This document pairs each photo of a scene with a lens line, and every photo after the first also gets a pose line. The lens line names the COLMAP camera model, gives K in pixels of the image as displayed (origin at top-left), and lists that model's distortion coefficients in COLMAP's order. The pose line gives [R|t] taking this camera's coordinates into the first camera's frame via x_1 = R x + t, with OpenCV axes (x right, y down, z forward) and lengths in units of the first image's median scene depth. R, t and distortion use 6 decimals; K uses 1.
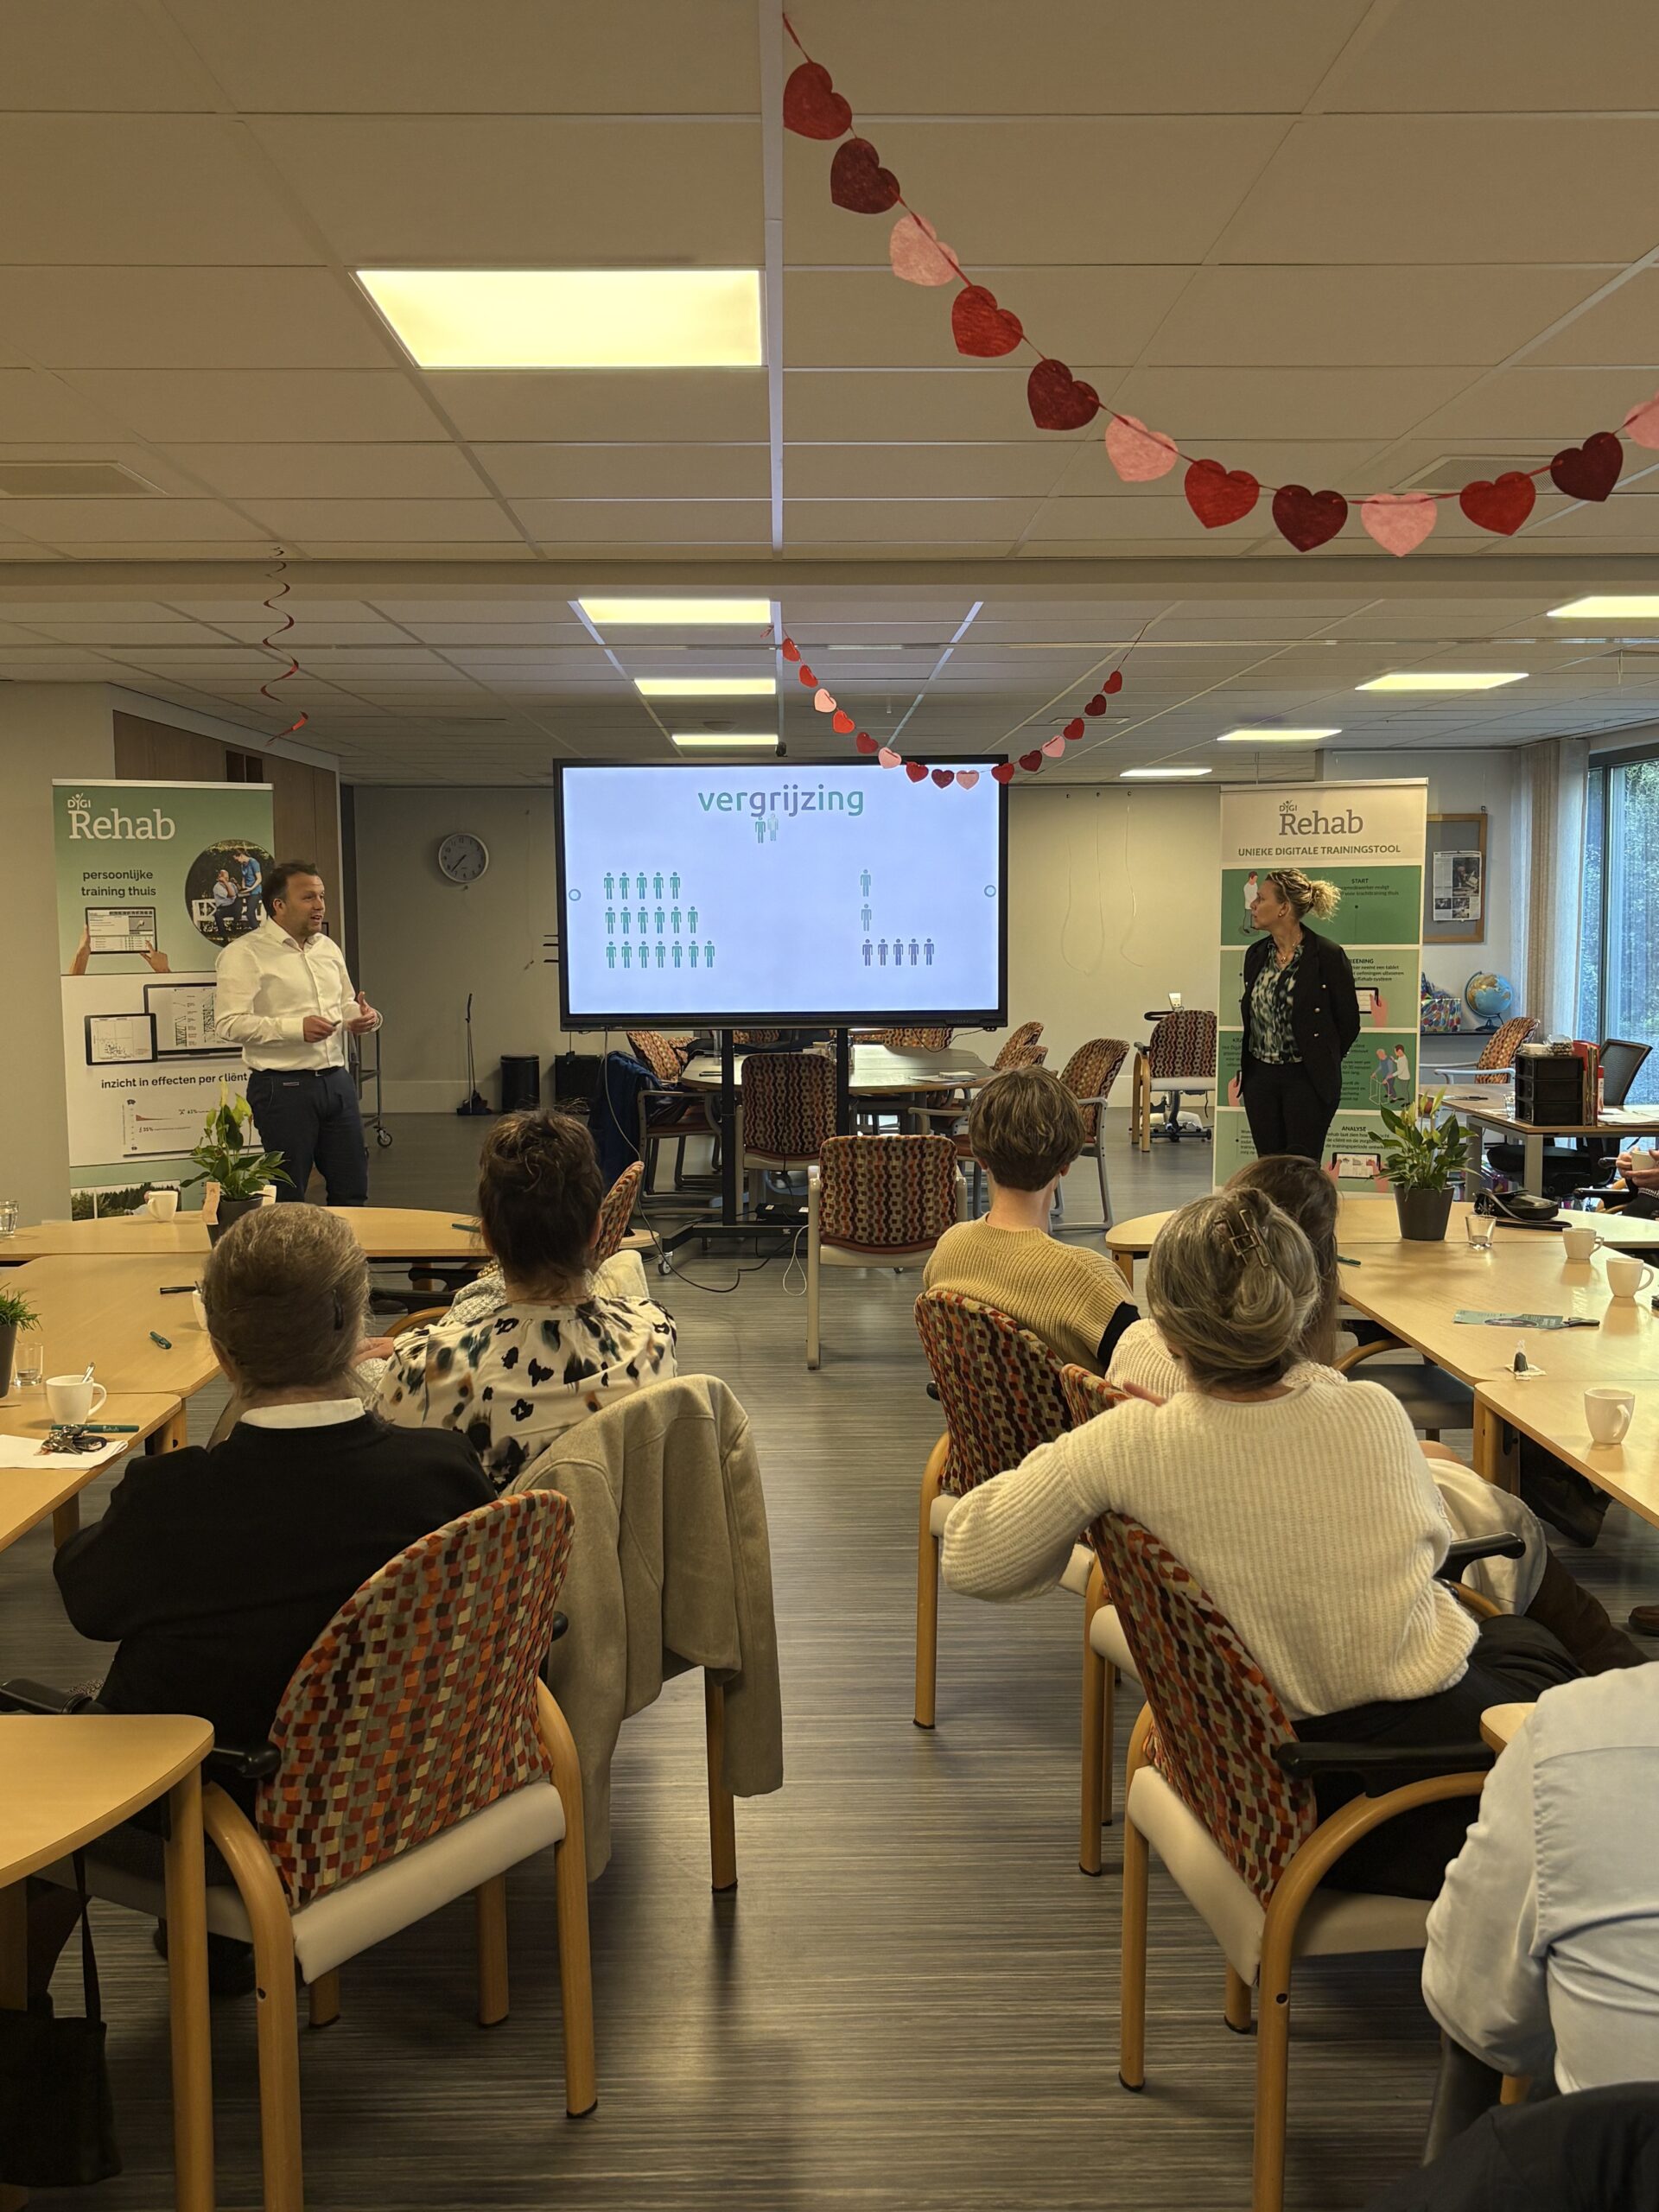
lens RADIAL K [[2234.7, 0, 814.1], [0, 2234.7, 1100.3], [0, 0, 1]] dist [0.032395, 0.000000]
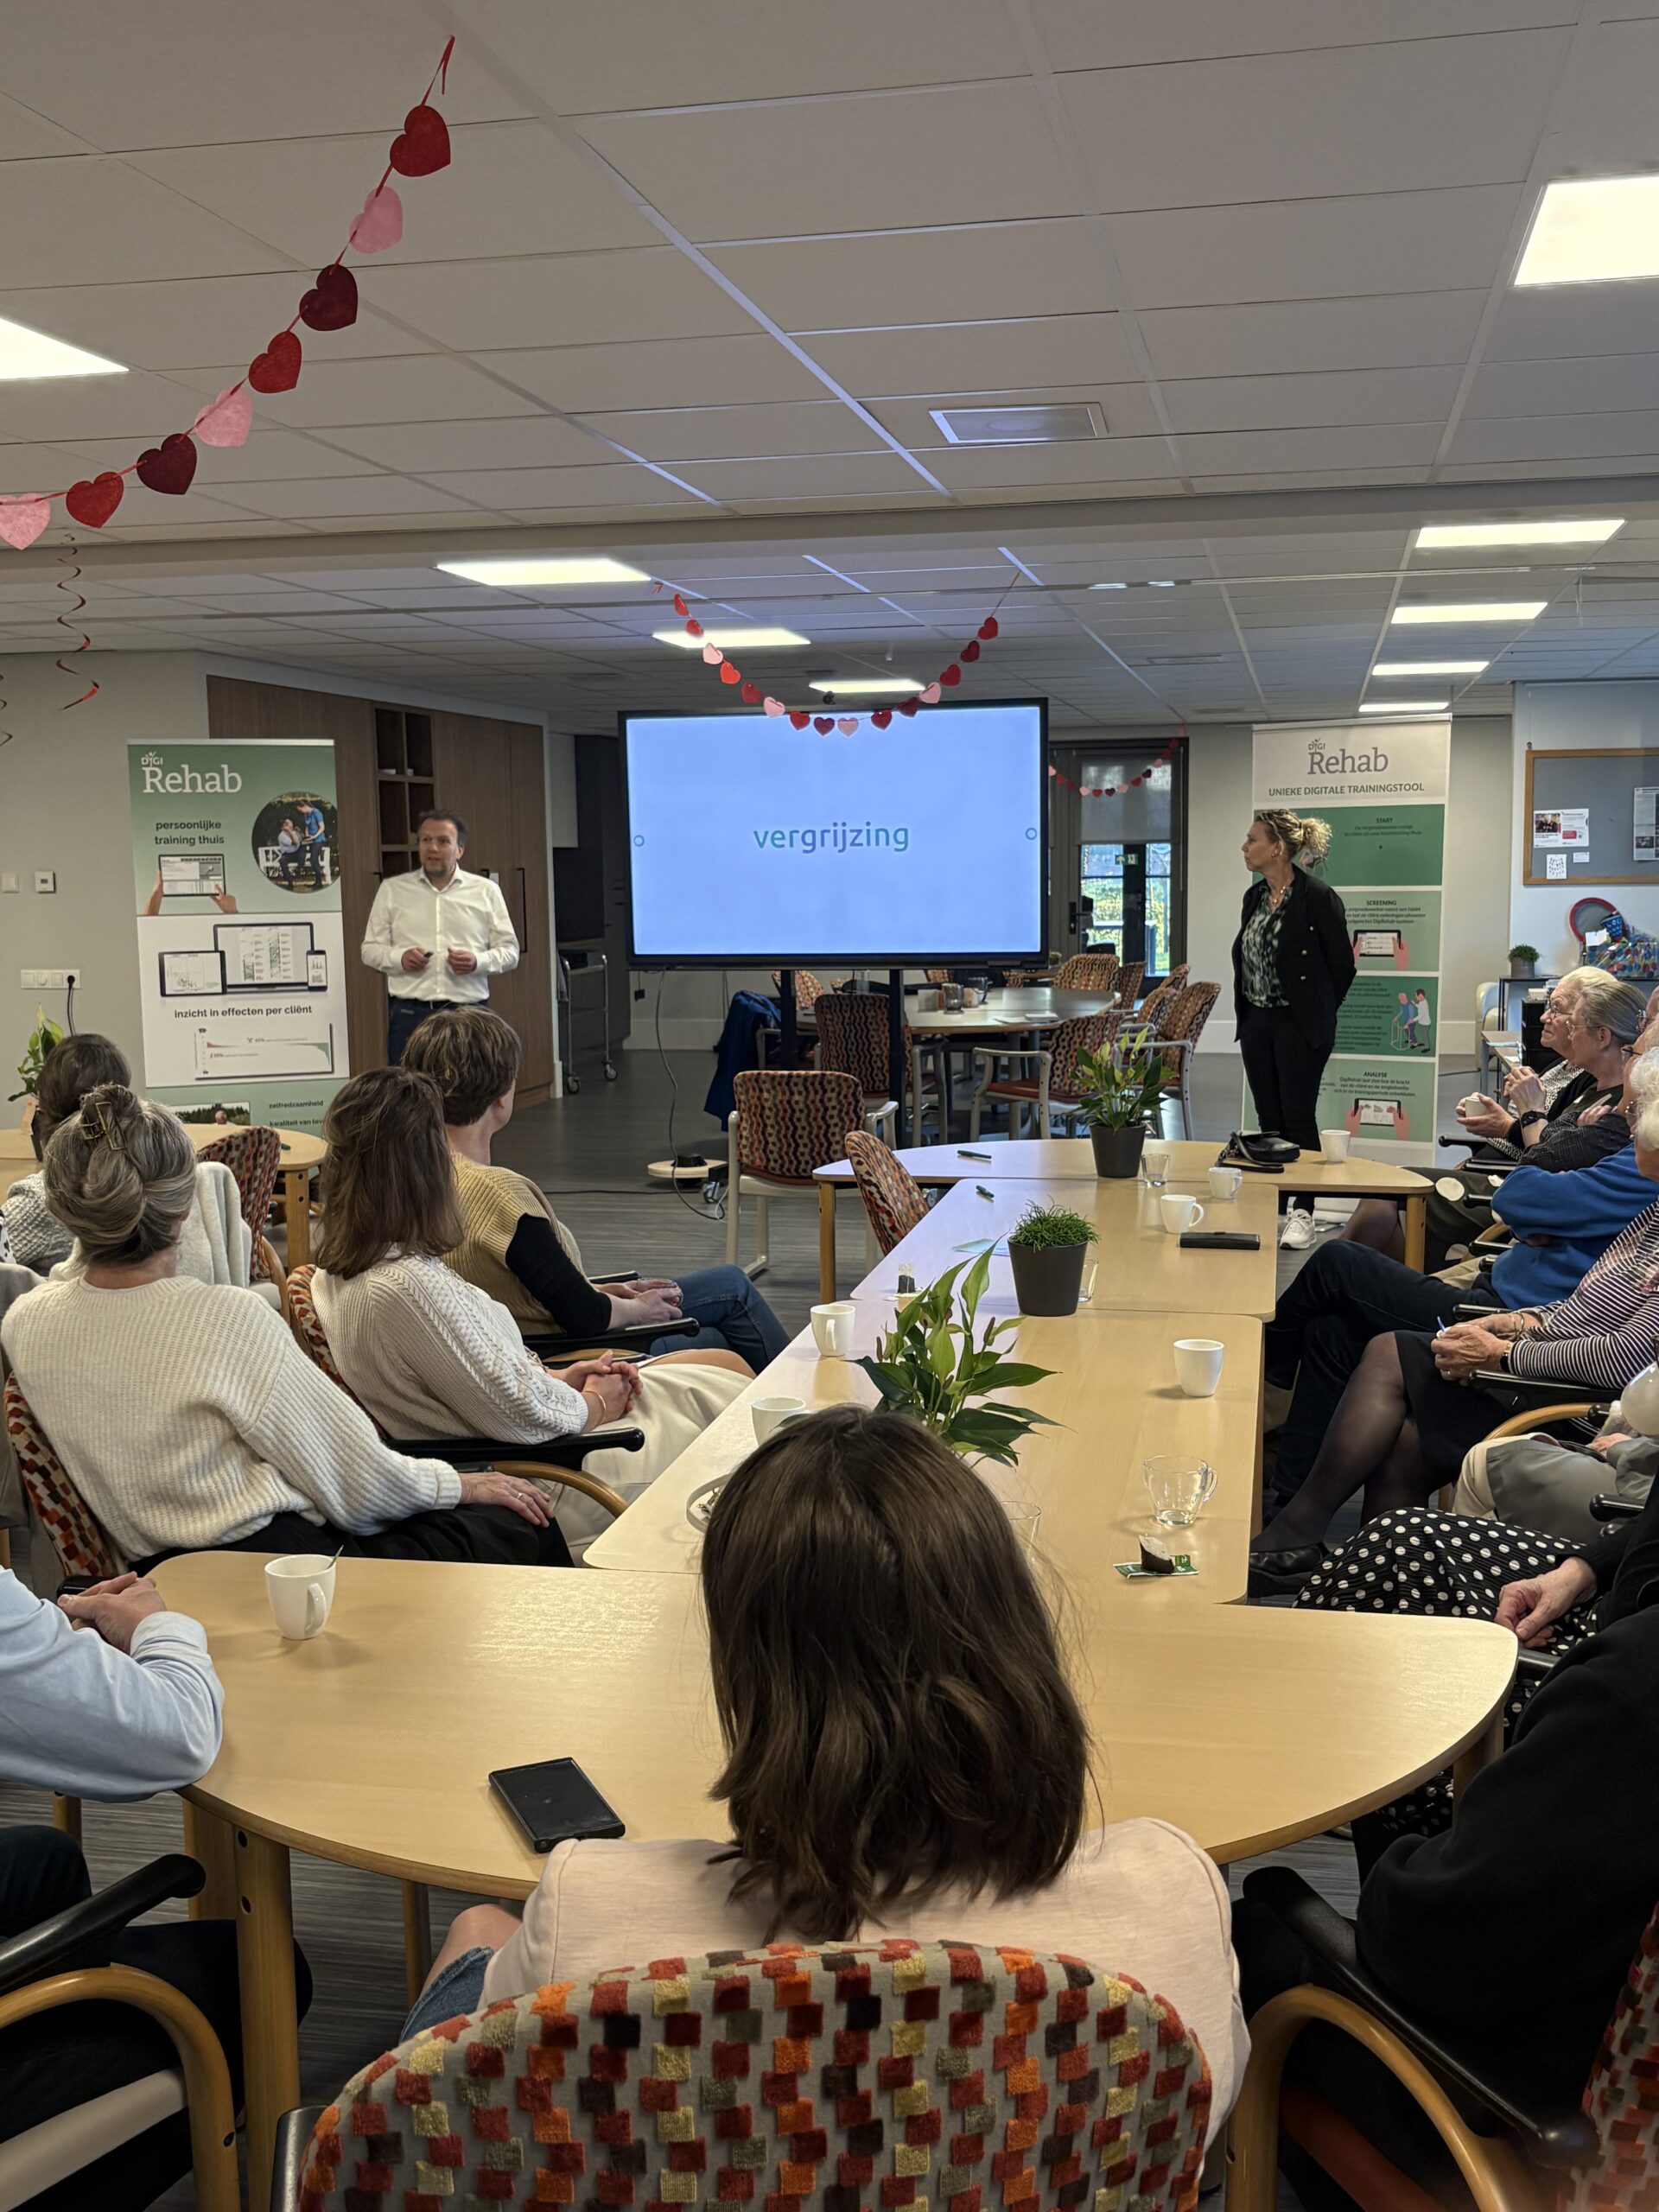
lens RADIAL K [[2234.7, 0, 817.9], [0, 2234.7, 1109.8], [0, 0, 1]] dist [0.032395, 0.000000]
pose [[0.973678, 0.020929, -0.226967, 0.239877], [-0.014199, 0.999411, 0.031246, 0.000884], [0.227487, -0.027201, 0.973401, -0.009745]]
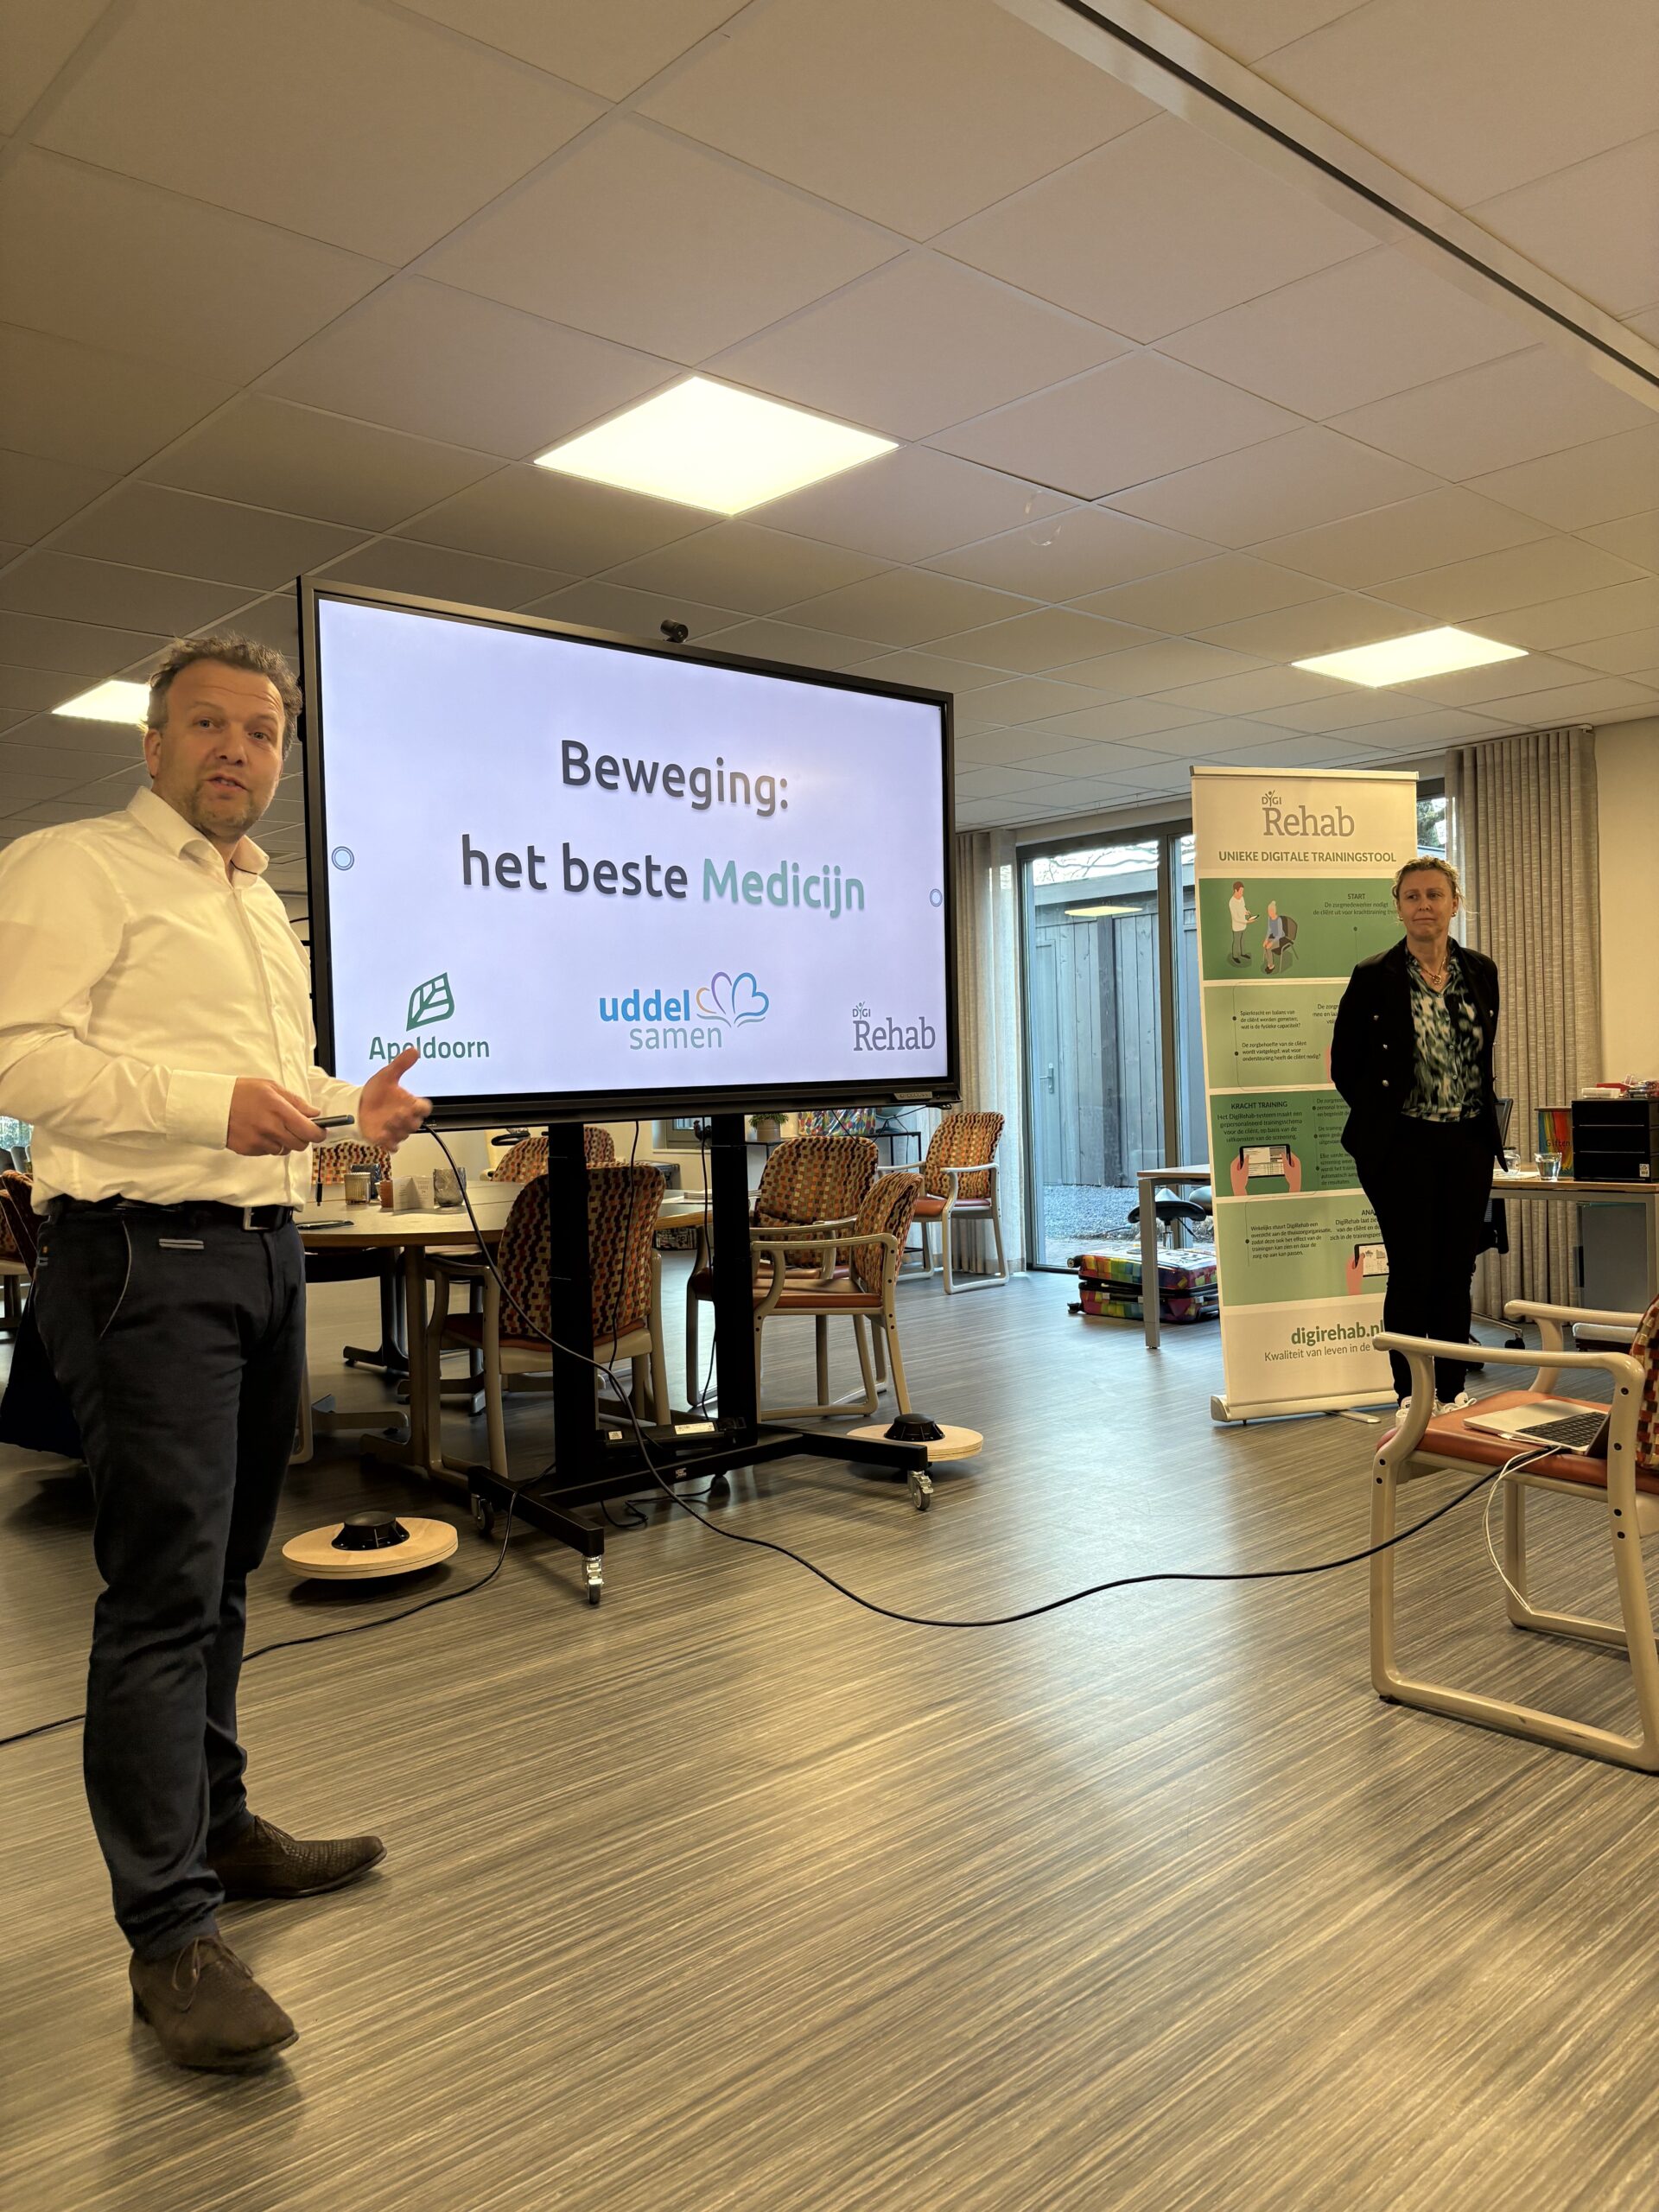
lens RADIAL K [[1681.8, 0, 806.0], [0, 1681.8, 1077.9], [0, 0, 1]] dist [0.020308, -0.020898]
pose [[0.745070, -0.014893, 0.666820, -0.311405], [0.084291, 0.993838, -0.071985, -0.009021], [-0.661638, 0.109841, 0.741734, 0.734213]]
